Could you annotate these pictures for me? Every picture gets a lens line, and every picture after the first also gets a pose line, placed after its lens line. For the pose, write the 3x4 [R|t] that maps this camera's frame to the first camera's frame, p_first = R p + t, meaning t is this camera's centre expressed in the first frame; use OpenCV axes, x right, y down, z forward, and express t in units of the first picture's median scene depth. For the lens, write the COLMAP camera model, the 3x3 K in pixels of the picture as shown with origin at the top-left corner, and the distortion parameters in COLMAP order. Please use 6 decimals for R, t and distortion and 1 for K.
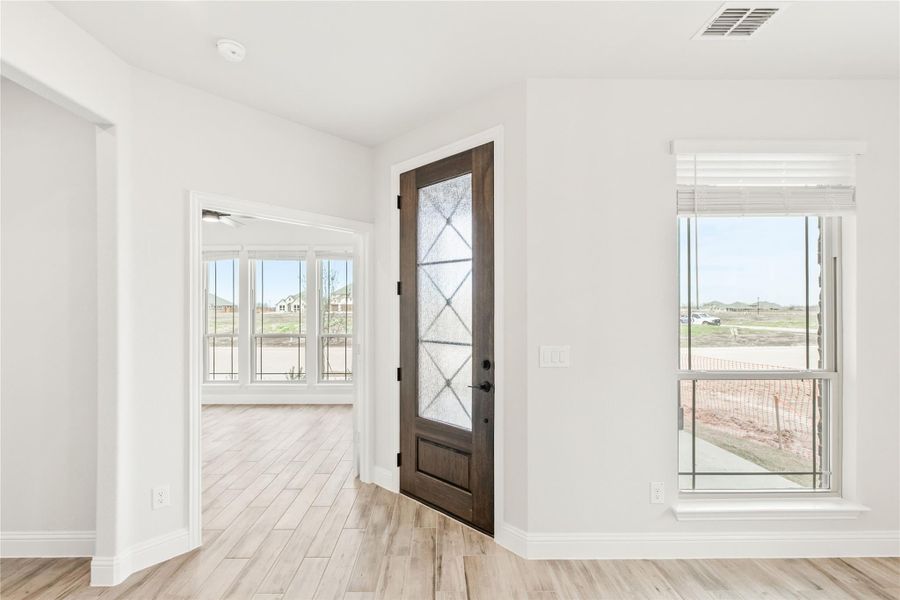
lens RADIAL K [[414.3, 0, 448.4], [0, 414.3, 308.3], [0, 0, 1]] dist [-0.001769, -0.000257]
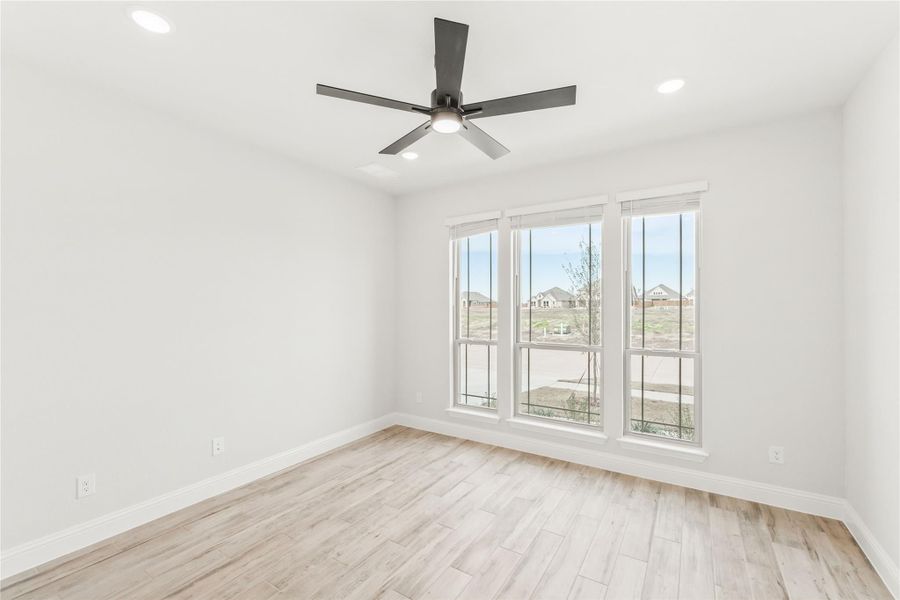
lens RADIAL K [[382.4, 0, 449.5], [0, 382.4, 305.5], [0, 0, 1]] dist [0.001091, -0.000029]
pose [[0.833533, 0.000283, -0.552470, -0.225425], [0.000708, 0.999999, 0.001580, 0.002477], [0.552470, -0.001708, 0.833531, 0.433555]]
